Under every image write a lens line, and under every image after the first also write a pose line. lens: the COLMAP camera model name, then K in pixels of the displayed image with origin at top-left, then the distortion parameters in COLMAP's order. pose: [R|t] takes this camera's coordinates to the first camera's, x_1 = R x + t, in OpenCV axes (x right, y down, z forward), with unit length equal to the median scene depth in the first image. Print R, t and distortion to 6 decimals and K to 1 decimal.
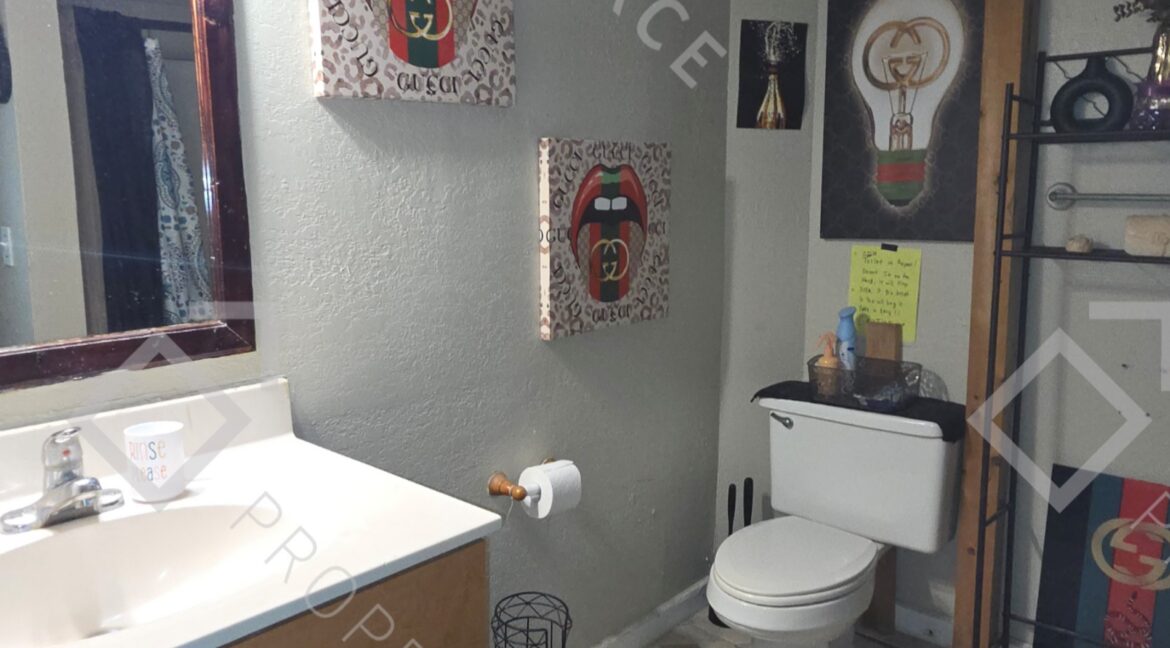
lens RADIAL K [[855.9, 0, 583.3], [0, 855.9, 317.3], [0, 0, 1]] dist [0.000808, 0.005938]
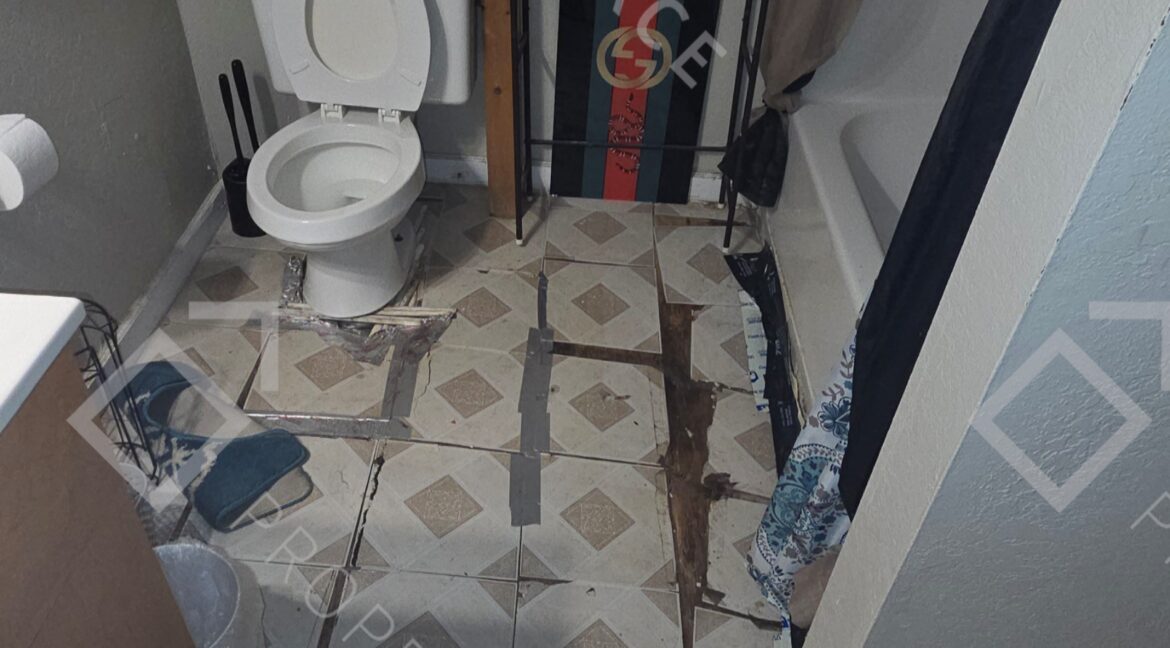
lens RADIAL K [[855.9, 0, 583.3], [0, 855.9, 317.3], [0, 0, 1]] dist [0.000808, 0.005938]
pose [[0.764736, -0.381688, 0.519127, -0.081008], [0.045544, 0.835672, 0.547337, -0.042652], [-0.642732, -0.394926, 0.656452, 0.204718]]
